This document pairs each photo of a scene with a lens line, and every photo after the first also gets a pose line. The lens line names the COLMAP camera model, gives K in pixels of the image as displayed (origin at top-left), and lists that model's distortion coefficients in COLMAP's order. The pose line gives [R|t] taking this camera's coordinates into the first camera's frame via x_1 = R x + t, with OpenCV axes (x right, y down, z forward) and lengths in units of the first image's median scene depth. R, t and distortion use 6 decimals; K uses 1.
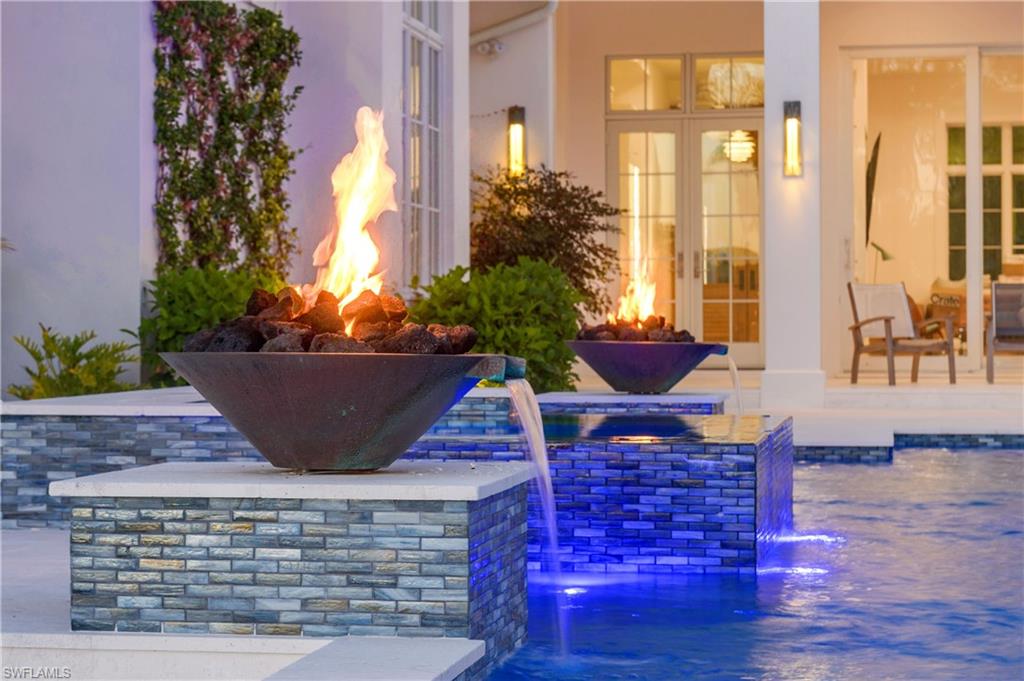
lens RADIAL K [[2331.6, 0, 512.0], [0, 2331.6, 340.5], [0, 0, 1]] dist [0.009452, 0.063542]
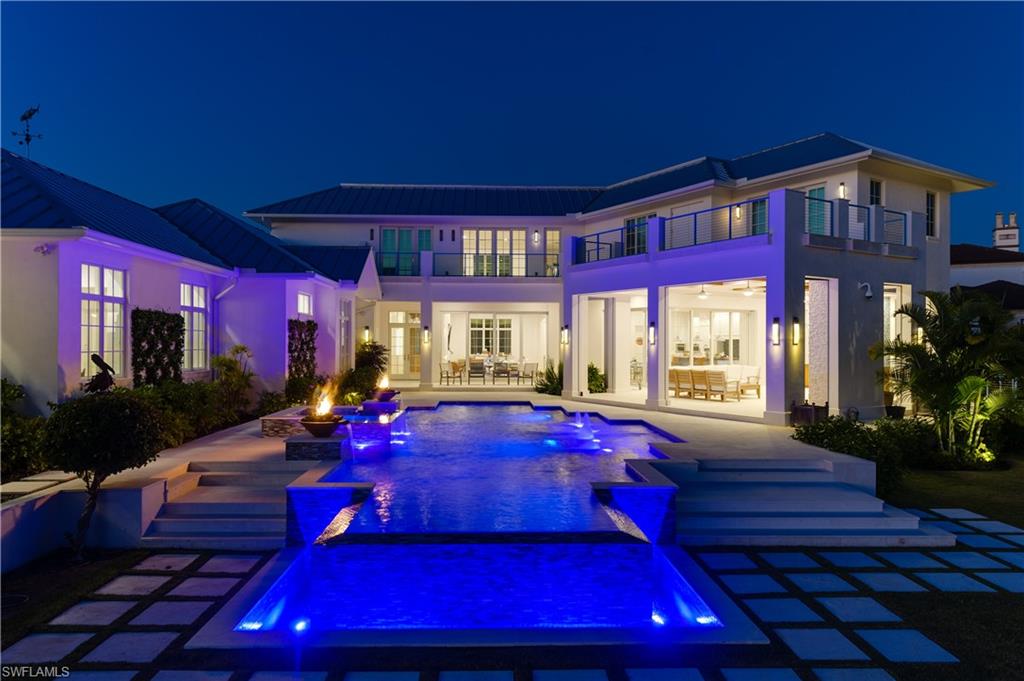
lens RADIAL K [[612.8, 0, 512.0], [0, 612.8, 340.5], [0, 0, 1]] dist [0.016114, -0.000143]
pose [[0.976608, 0.007170, 0.214908, 0.064493], [-0.003547, 0.999845, -0.017236, -0.155142], [-0.214999, 0.016070, 0.976482, -0.740135]]
